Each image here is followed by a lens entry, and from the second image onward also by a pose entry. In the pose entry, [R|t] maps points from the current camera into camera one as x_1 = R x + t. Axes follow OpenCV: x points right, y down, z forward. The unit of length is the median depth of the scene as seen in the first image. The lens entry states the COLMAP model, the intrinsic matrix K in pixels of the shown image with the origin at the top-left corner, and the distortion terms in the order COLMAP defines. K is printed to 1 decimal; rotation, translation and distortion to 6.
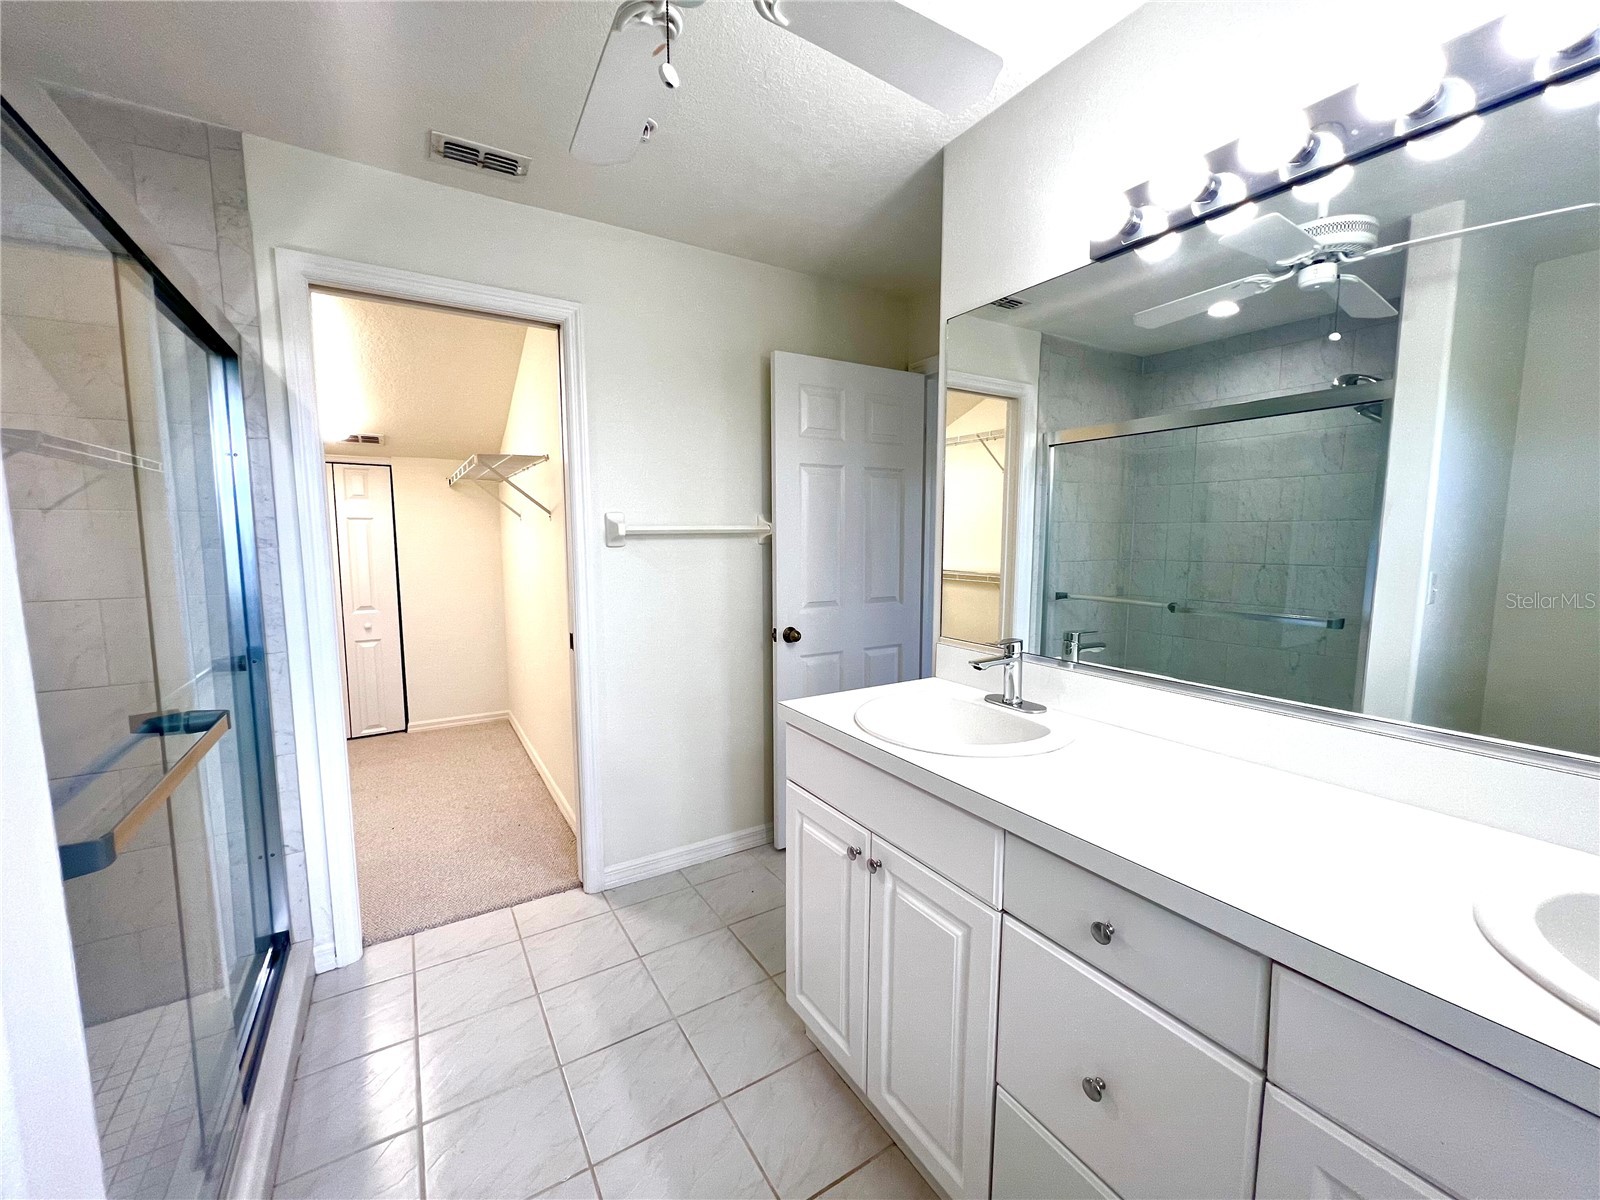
lens RADIAL K [[640.1, 0, 799.6], [0, 640.1, 607.6], [0, 0, 1]] dist [-0.001361, 0.000407]
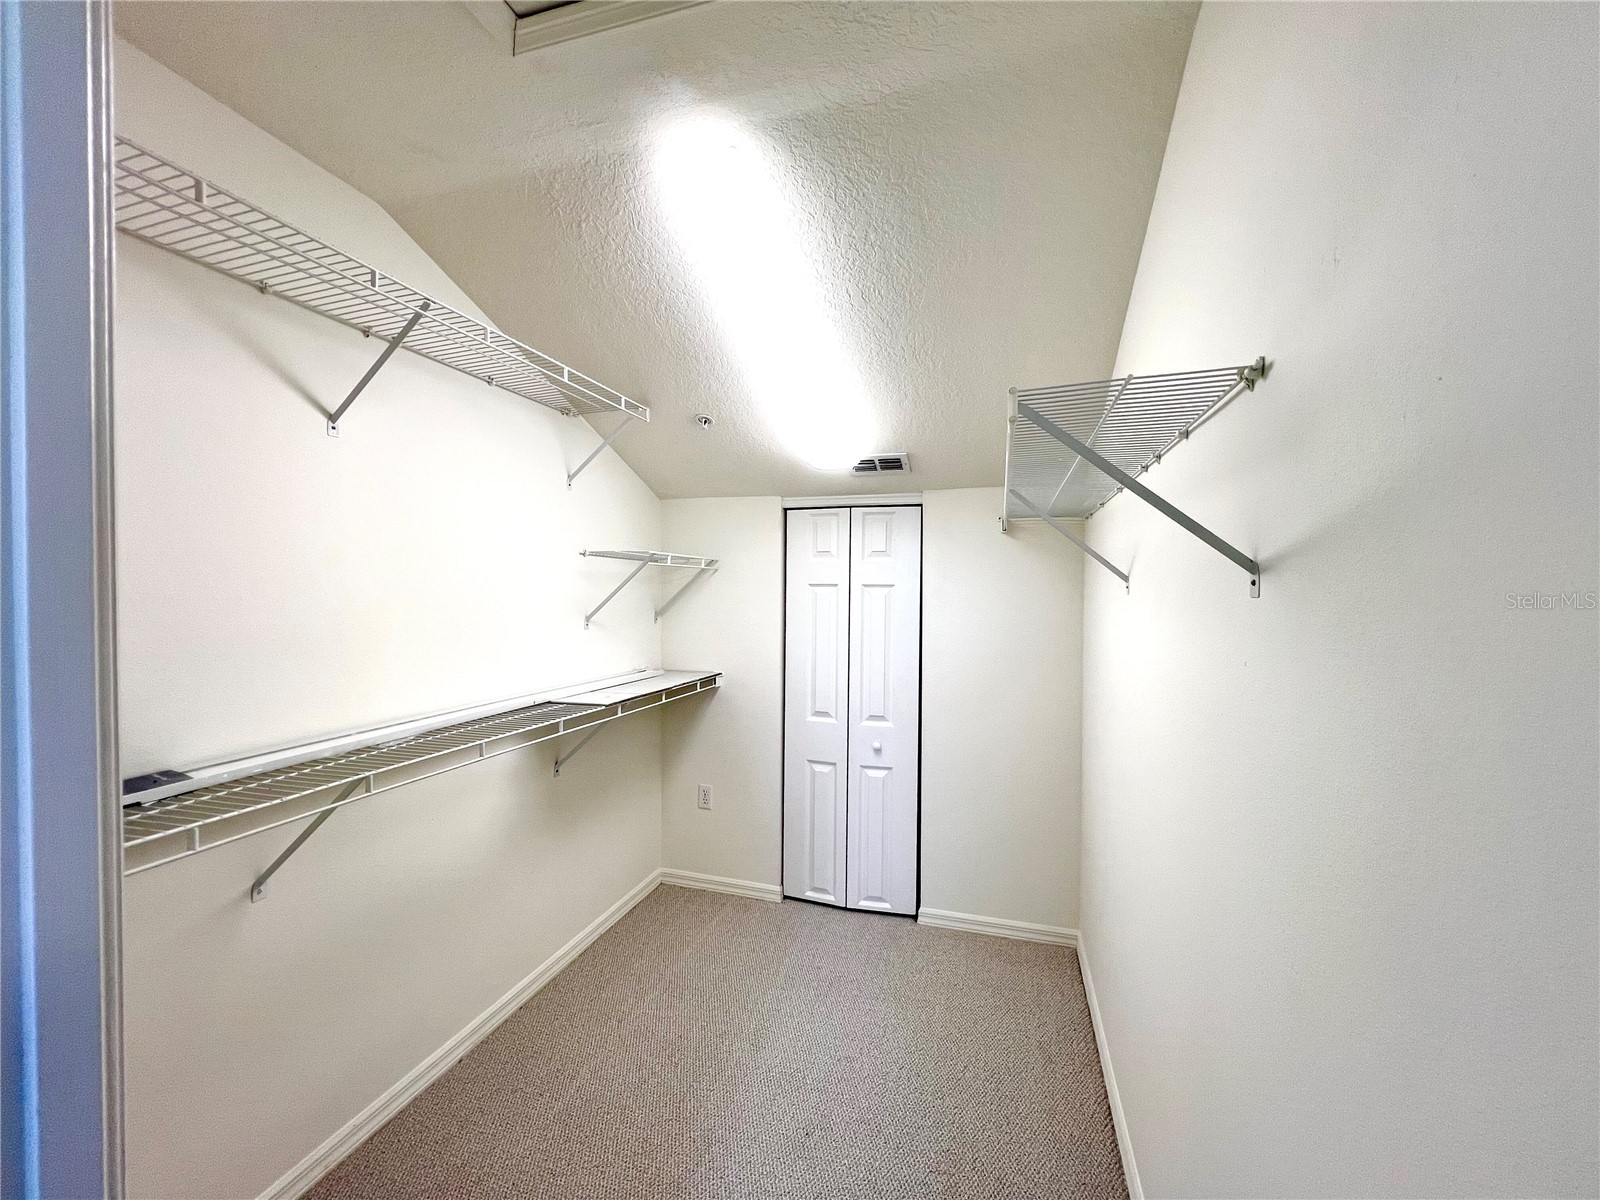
lens RADIAL K [[640.1, 0, 801.4], [0, 640.1, 603.2], [0, 0, 1]] dist [-0.001361, 0.000407]
pose [[0.668760, 0.015683, -0.743313, -0.237490], [-0.081972, 0.995238, -0.052752, -0.078143], [0.738946, 0.096210, 0.666860, 0.488289]]
